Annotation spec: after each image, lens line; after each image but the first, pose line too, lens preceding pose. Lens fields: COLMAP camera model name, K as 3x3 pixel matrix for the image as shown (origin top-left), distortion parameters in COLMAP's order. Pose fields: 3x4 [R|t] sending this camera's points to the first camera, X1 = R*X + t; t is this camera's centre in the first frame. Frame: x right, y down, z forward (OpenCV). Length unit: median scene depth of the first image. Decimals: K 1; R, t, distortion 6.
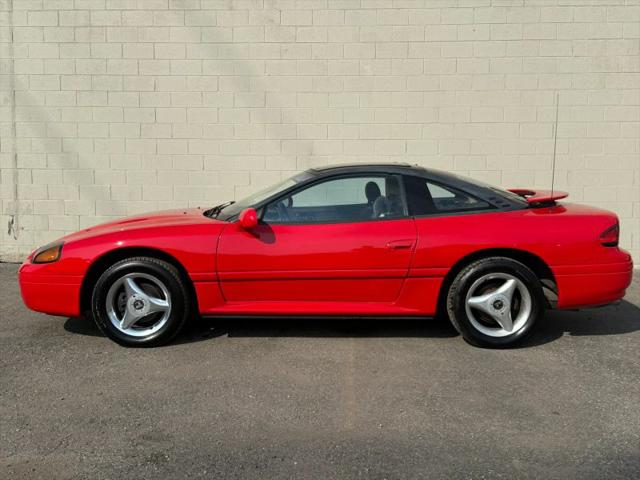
lens RADIAL K [[710.4, 0, 310.9], [0, 710.4, 244.0], [0, 0, 1]] dist [0.175731, -0.436444]
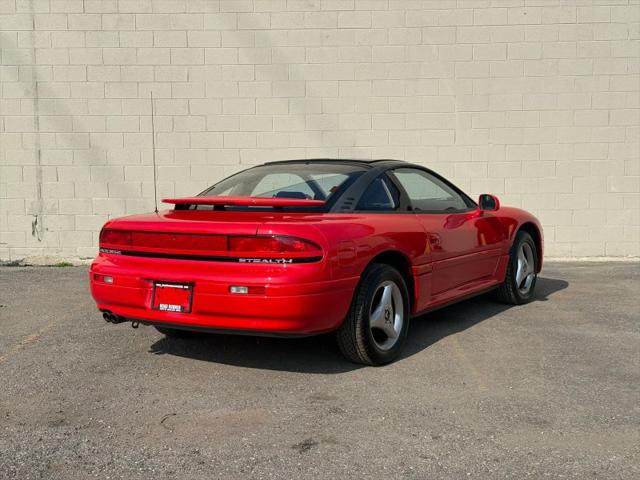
lens RADIAL K [[859.6, 0, 311.5], [0, 859.6, 239.3], [0, 0, 1]] dist [0.135404, -0.304950]
pose [[0.999569, -0.015274, 0.025085, -0.086717], [0.015526, 0.999831, -0.009882, 0.007794], [-0.024930, 0.010267, 0.999636, -0.133251]]
